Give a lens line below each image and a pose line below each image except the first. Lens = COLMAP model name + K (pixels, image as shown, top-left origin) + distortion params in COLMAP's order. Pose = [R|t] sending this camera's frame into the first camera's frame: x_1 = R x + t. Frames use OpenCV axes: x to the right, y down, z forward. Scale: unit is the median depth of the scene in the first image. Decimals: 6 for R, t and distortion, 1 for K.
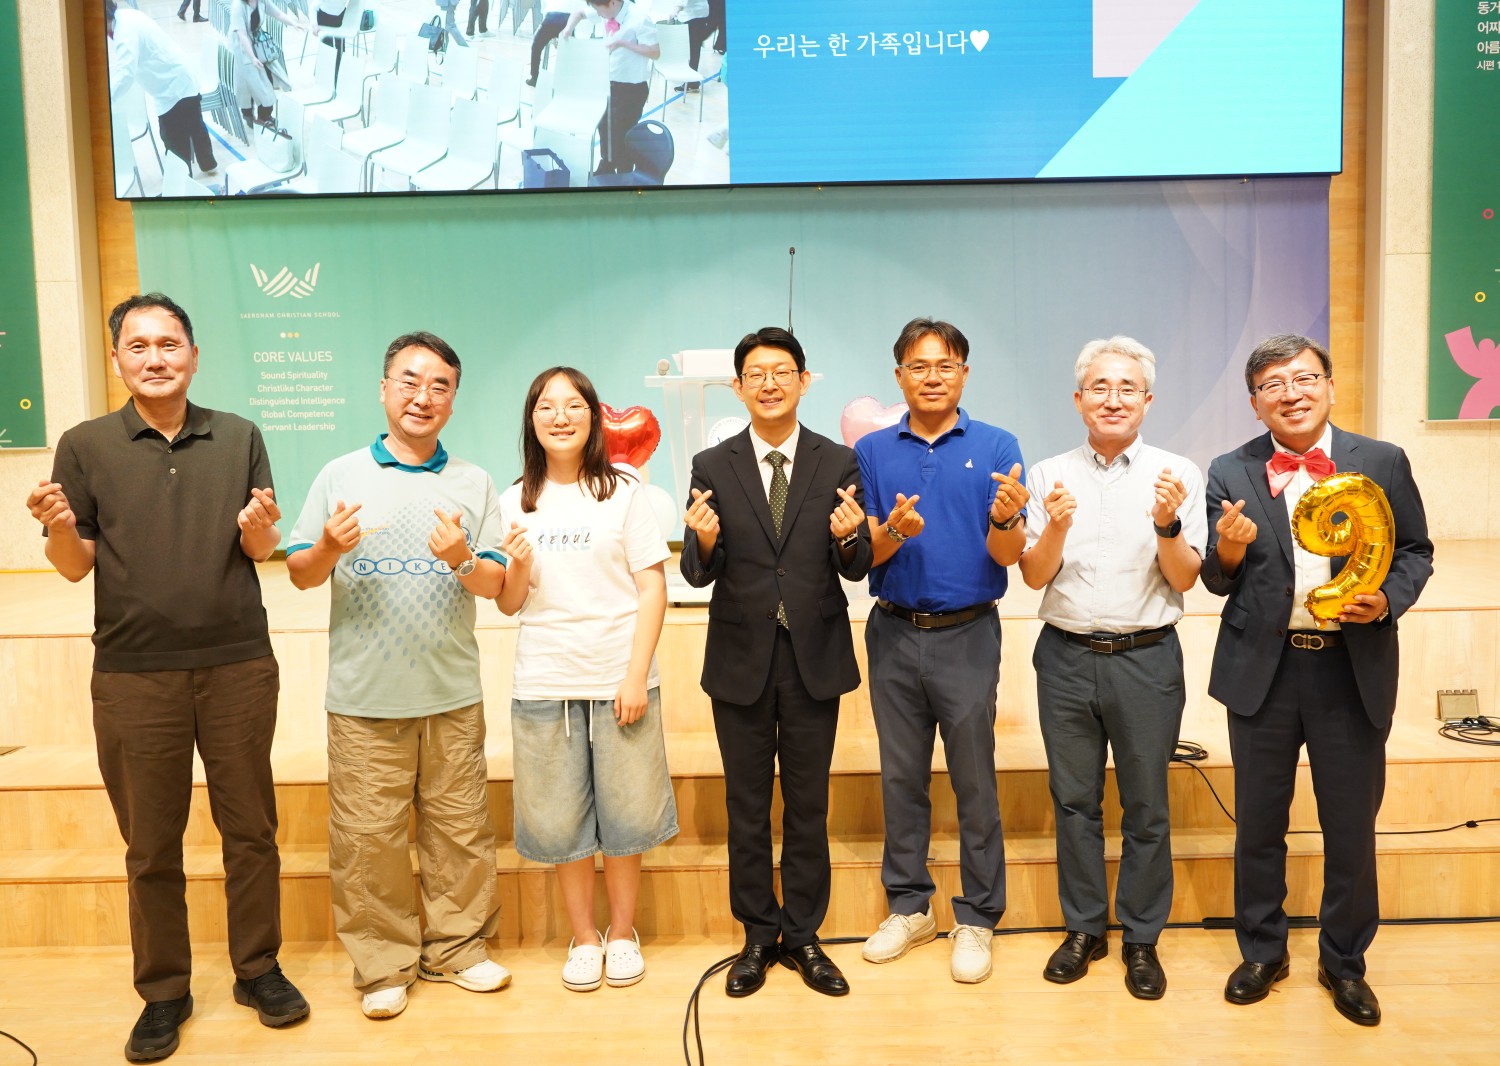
lens RADIAL K [[1518.5, 0, 751.2], [0, 1518.5, 526.5], [0, 0, 1]] dist [-0.006000, 0.029944]
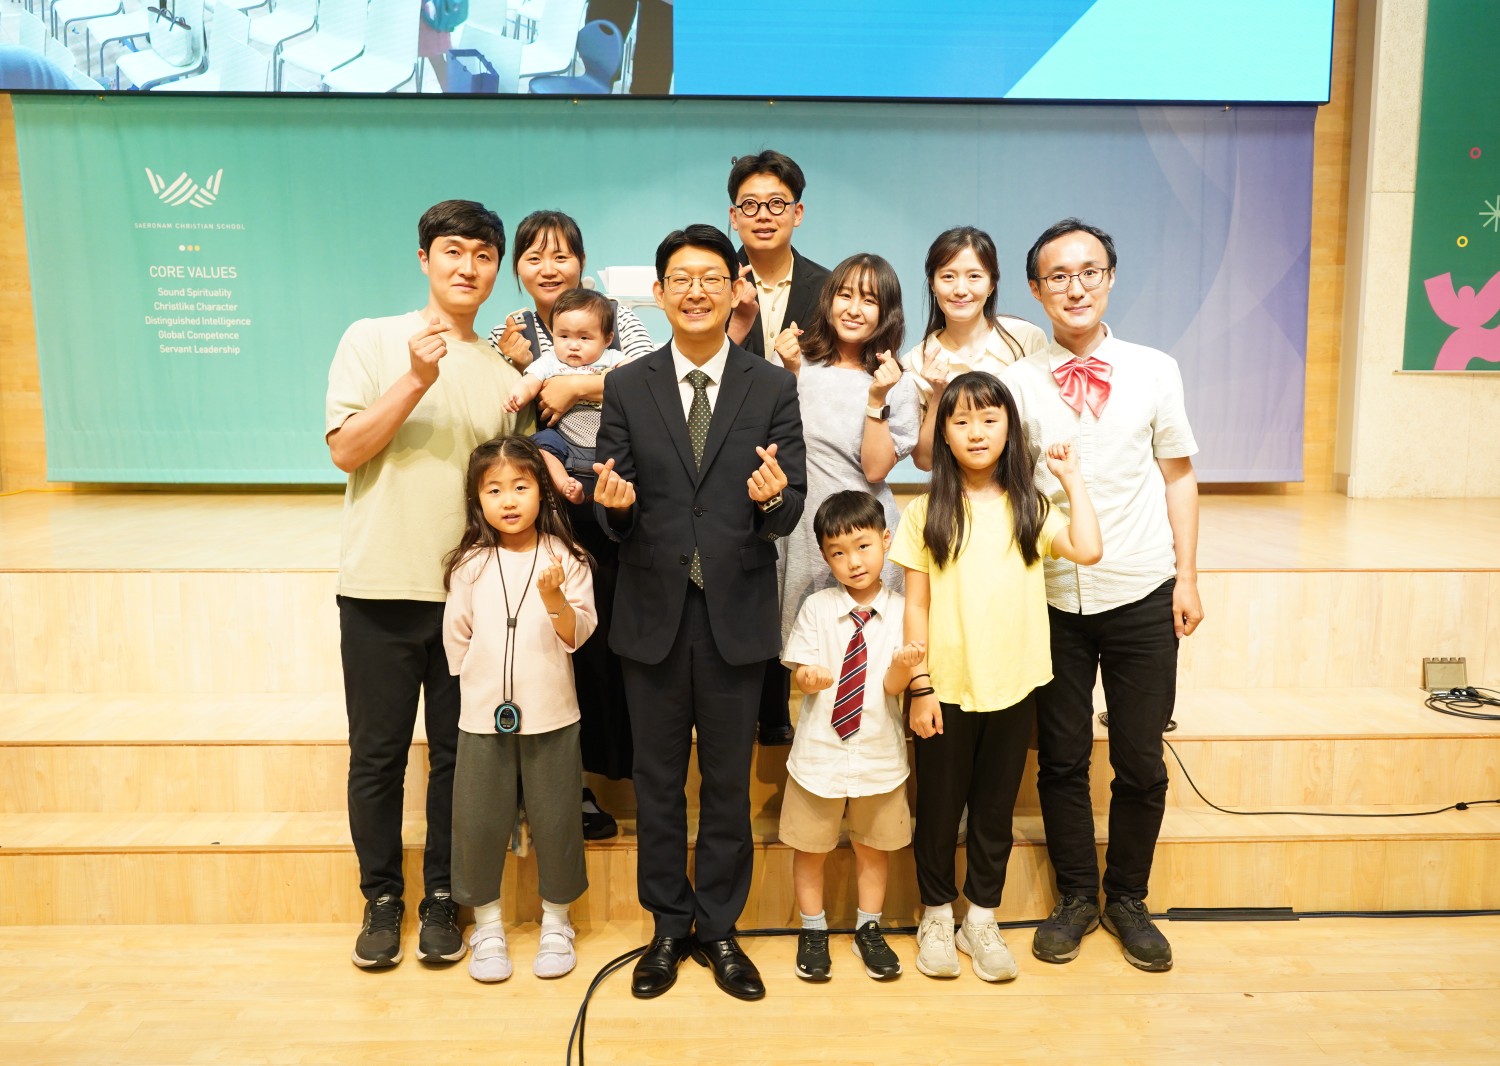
lens RADIAL K [[1443.9, 0, 774.4], [0, 1443.9, 550.5], [0, 0, 1]] dist [-0.010184, 0.031641]
pose [[0.999155, 0.018926, 0.036476, 0.019997], [-0.020653, 0.998655, 0.047566, 0.007306], [-0.035527, -0.048279, 0.998202, 0.111053]]
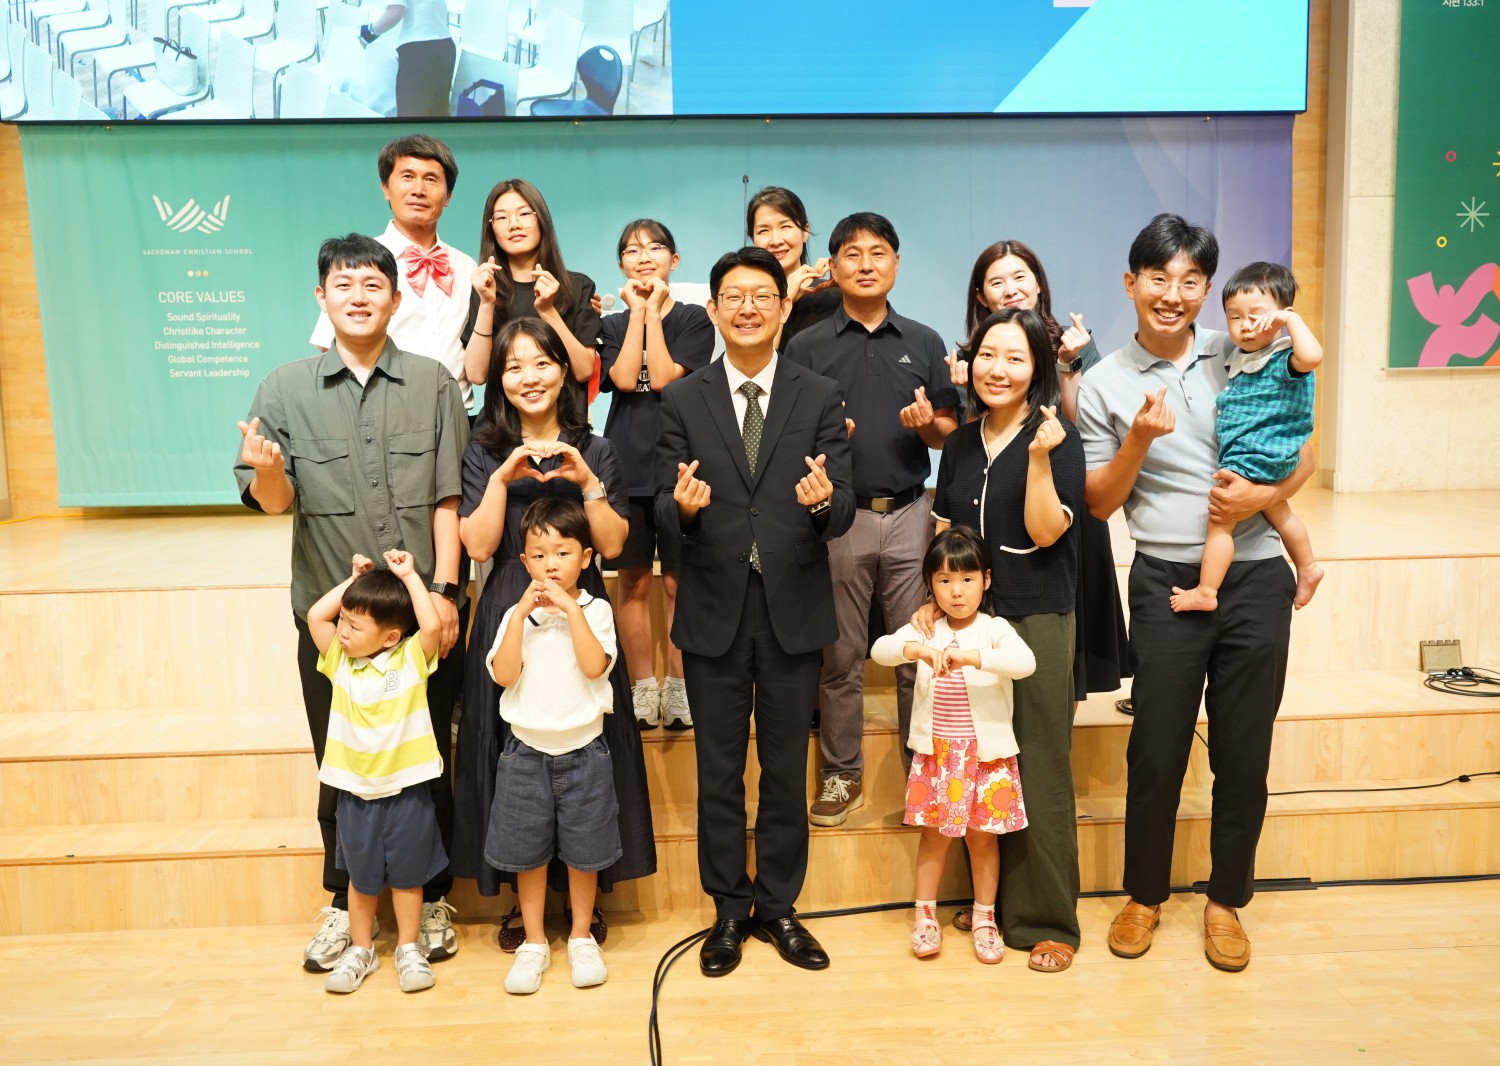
lens RADIAL K [[1486.1, 0, 762.5], [0, 1486.1, 545.7], [0, 0, 1]] dist [-0.002298, 0.020963]
pose [[0.997991, -0.005266, 0.063134, -0.018102], [0.003254, 0.999484, 0.031940, 0.012294], [-0.063270, -0.031671, 0.997494, 0.067471]]
